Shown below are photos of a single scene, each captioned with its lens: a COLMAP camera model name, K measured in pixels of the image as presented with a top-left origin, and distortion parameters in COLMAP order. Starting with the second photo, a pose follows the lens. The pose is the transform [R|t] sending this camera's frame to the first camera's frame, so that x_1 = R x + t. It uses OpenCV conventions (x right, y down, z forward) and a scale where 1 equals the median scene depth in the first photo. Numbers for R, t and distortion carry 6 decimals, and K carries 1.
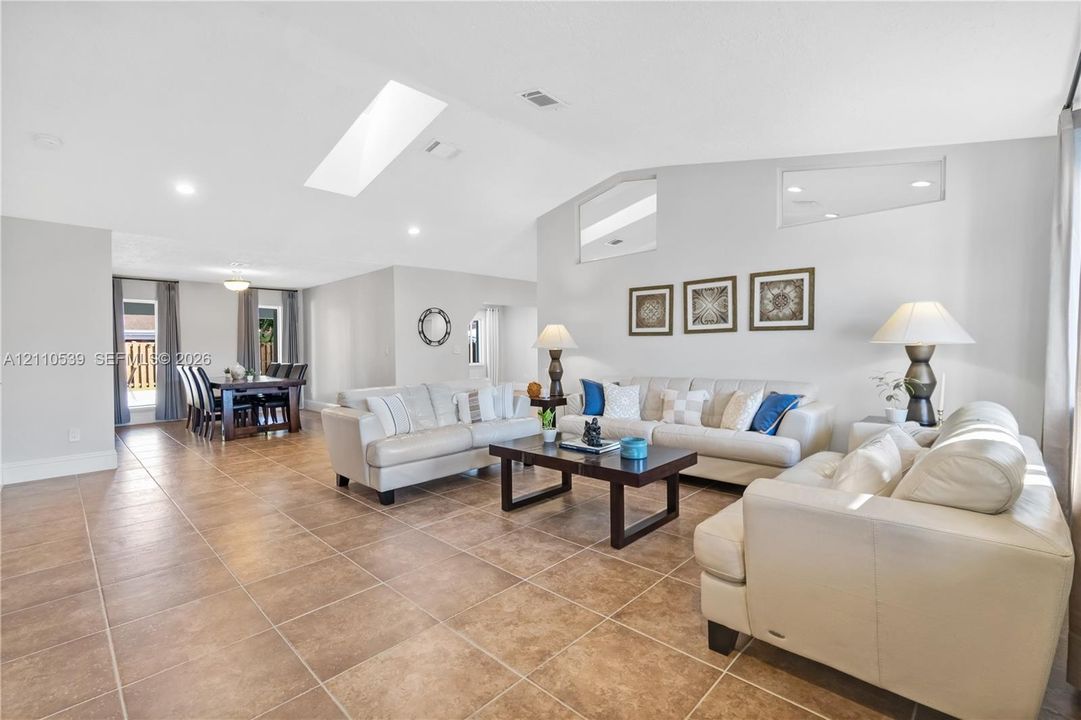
lens RADIAL K [[477.1, 0, 535.2], [0, 477.1, 356.5], [0, 0, 1]] dist [-0.003775, 0.000170]
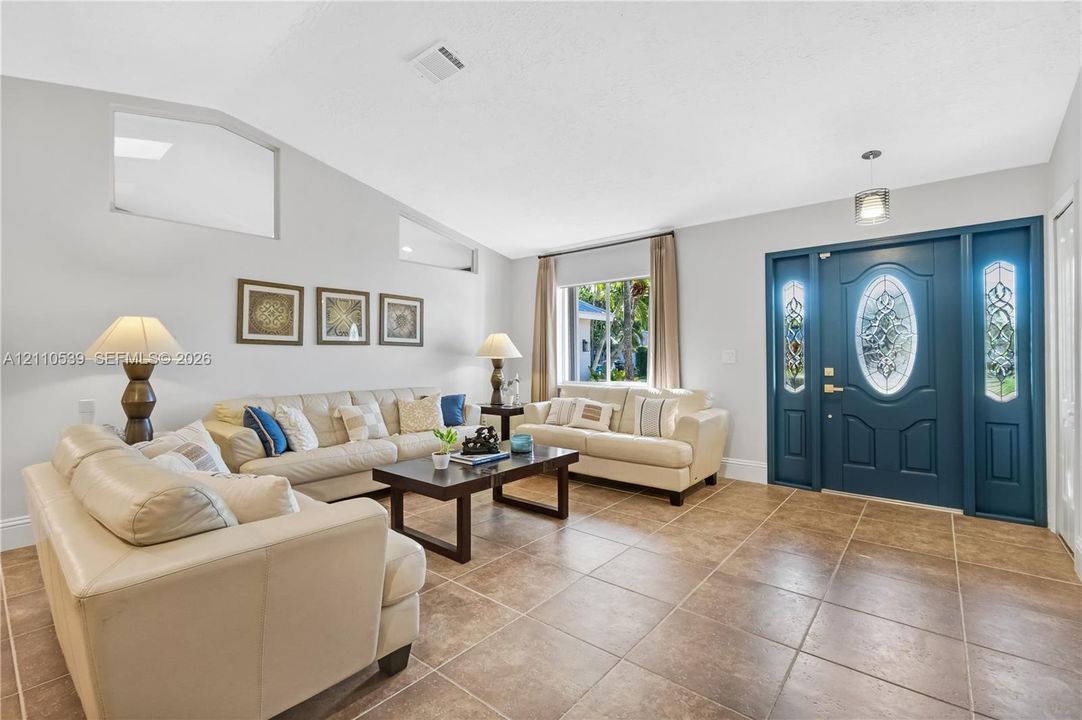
lens RADIAL K [[477.6, 0, 533.4], [0, 477.6, 357.5], [0, 0, 1]] dist [-0.003775, 0.000170]
pose [[-0.070936, 0.015431, 0.997361, -0.660461], [0.025096, 0.999591, -0.013680, -0.001216], [-0.997165, 0.024059, -0.071294, 0.716130]]
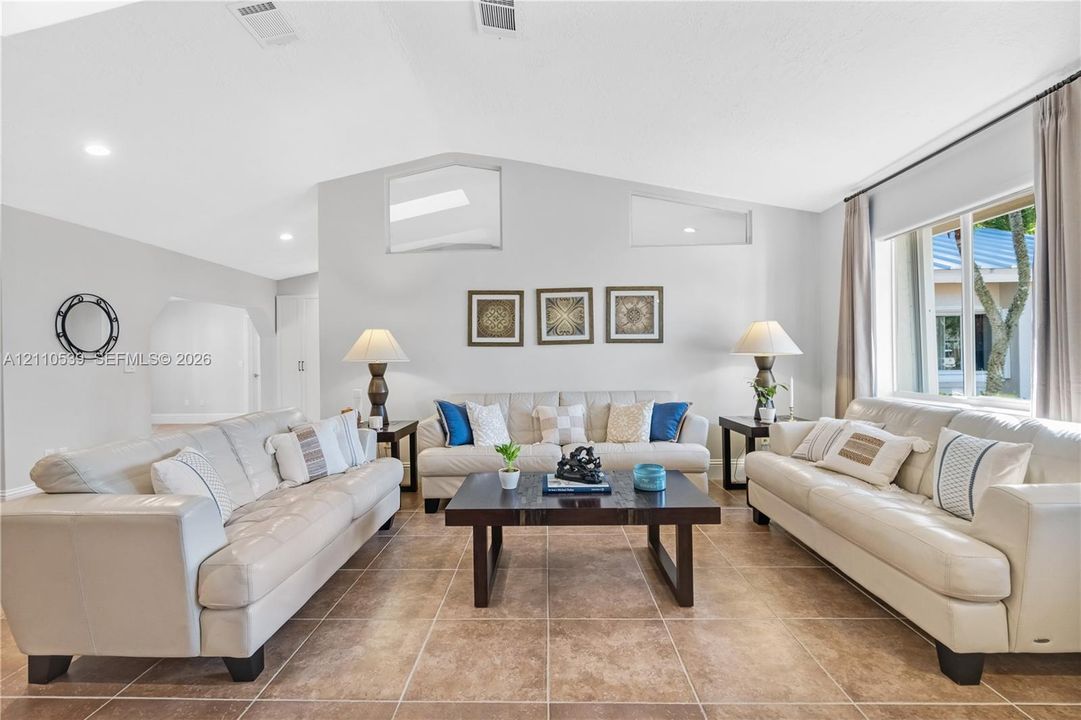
lens RADIAL K [[477.1, 0, 537.8], [0, 477.1, 359.3], [0, 0, 1]] dist [-0.003775, 0.000170]
pose [[0.737343, 0.002018, 0.675515, -0.337406], [0.017985, 0.999582, -0.022616, 0.001270], [-0.675279, 0.028825, 0.736999, 0.346361]]
